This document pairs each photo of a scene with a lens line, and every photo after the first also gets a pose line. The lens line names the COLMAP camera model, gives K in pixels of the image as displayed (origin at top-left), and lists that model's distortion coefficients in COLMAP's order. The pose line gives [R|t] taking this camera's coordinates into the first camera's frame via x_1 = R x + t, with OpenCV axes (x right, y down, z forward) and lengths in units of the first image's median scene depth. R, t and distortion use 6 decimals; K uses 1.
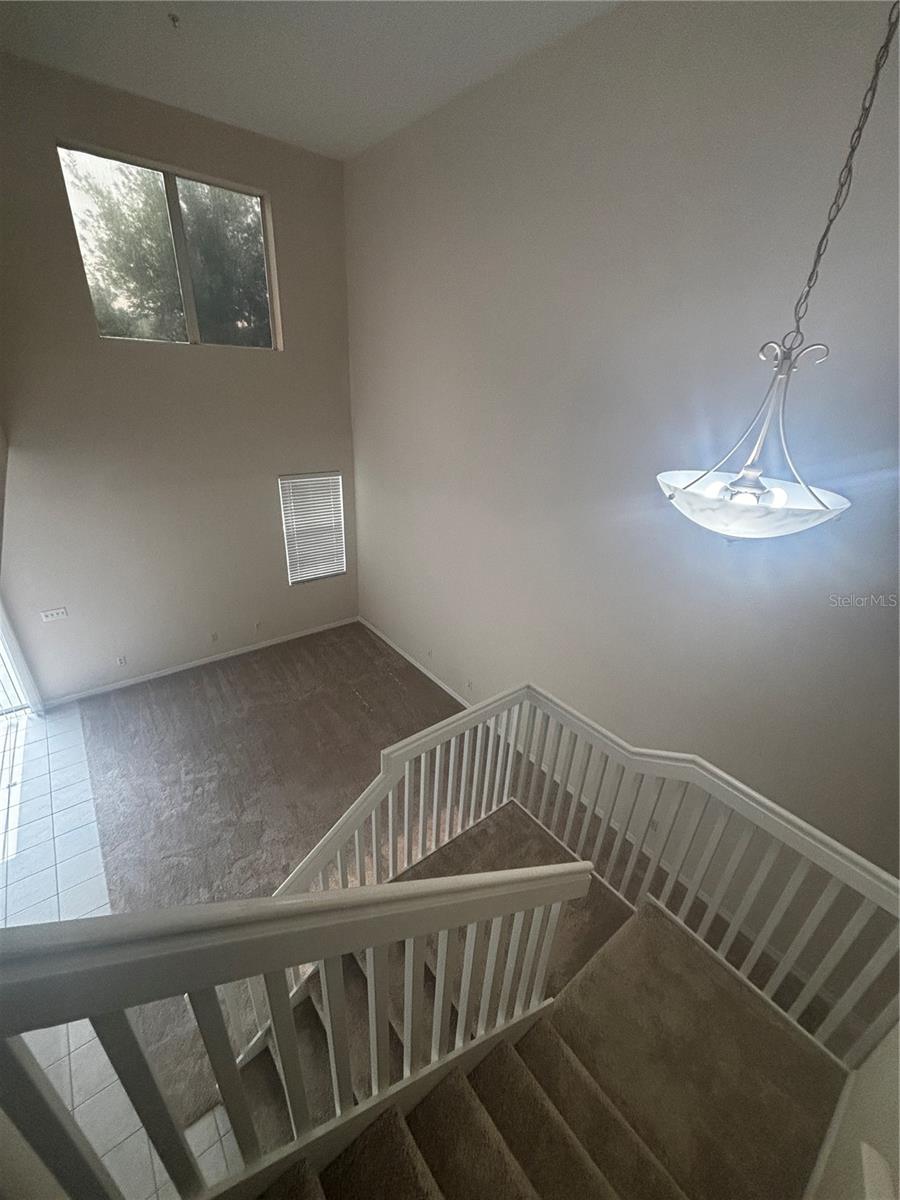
lens RADIAL K [[482.5, 0, 447.0], [0, 482.5, 599.2], [0, 0, 1]] dist [0.001452, 0.000983]
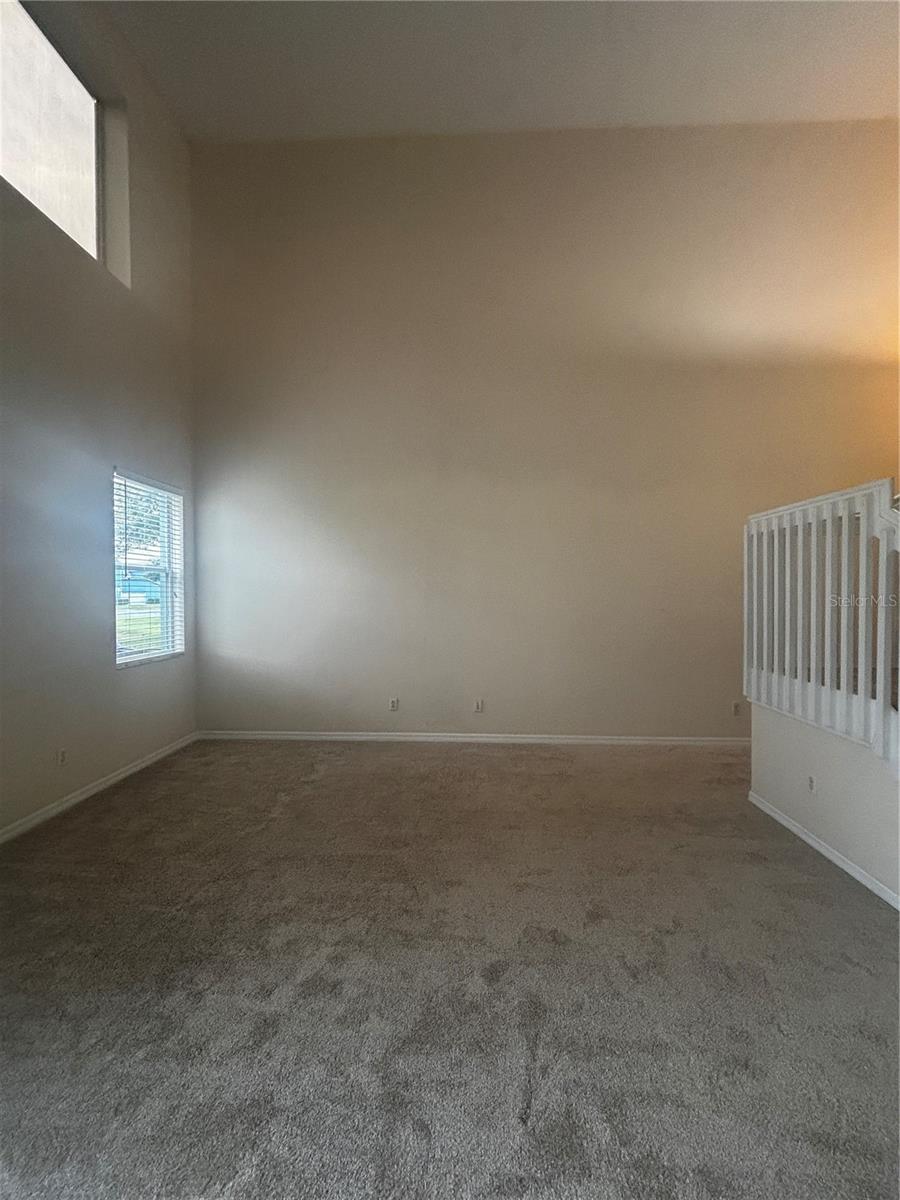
lens RADIAL K [[482.5, 0, 456.5], [0, 482.5, 593.7], [0, 0, 1]] dist [0.001452, 0.000983]
pose [[0.652464, -0.062774, 0.755215, -0.717613], [0.356330, 0.904937, -0.232631, 0.233565], [-0.668819, 0.420889, 0.612807, 0.581777]]
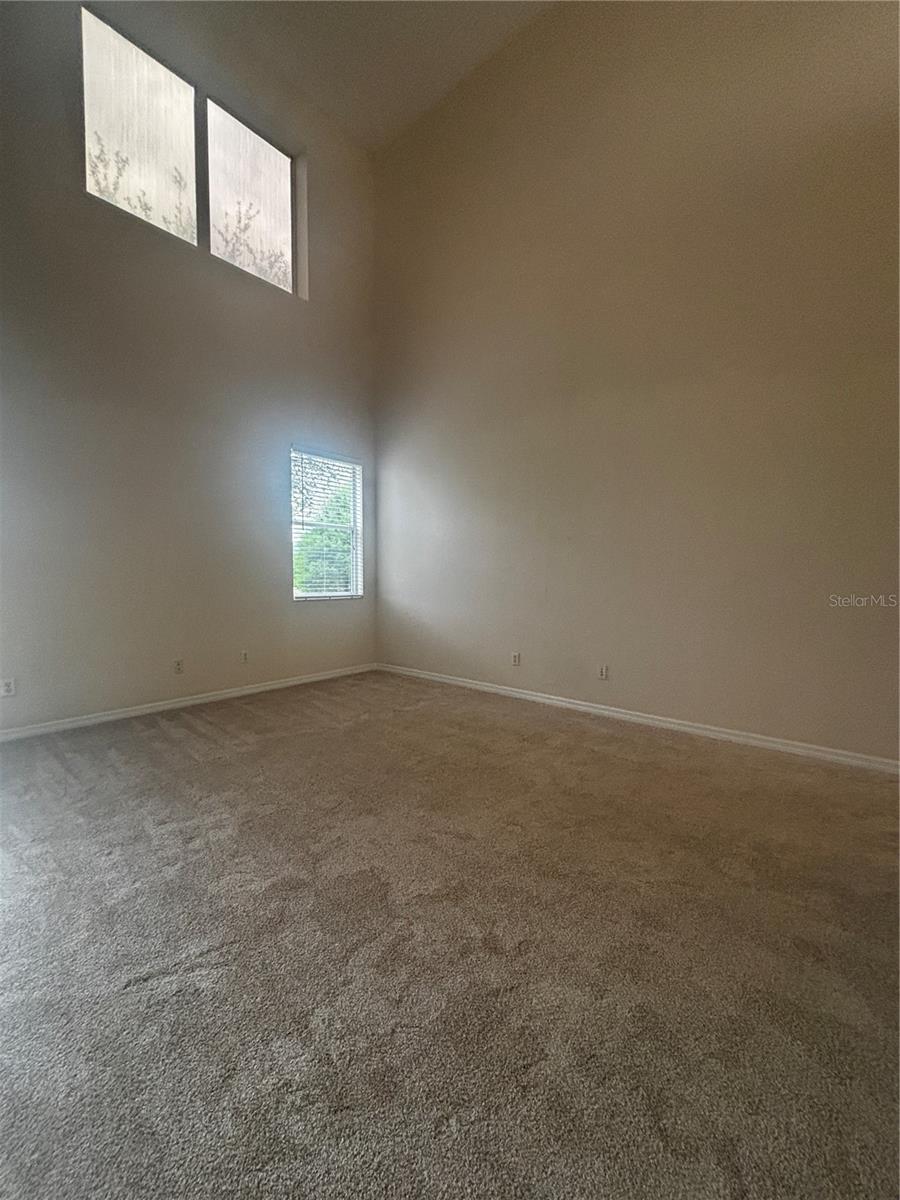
lens RADIAL K [[482.5, 0, 451.5], [0, 482.5, 604.6], [0, 0, 1]] dist [0.001452, 0.000983]
pose [[0.979178, -0.069774, 0.190637, -0.354551], [0.132959, 0.930055, -0.342520, 0.372491], [-0.153404, 0.360735, 0.919966, 0.485177]]
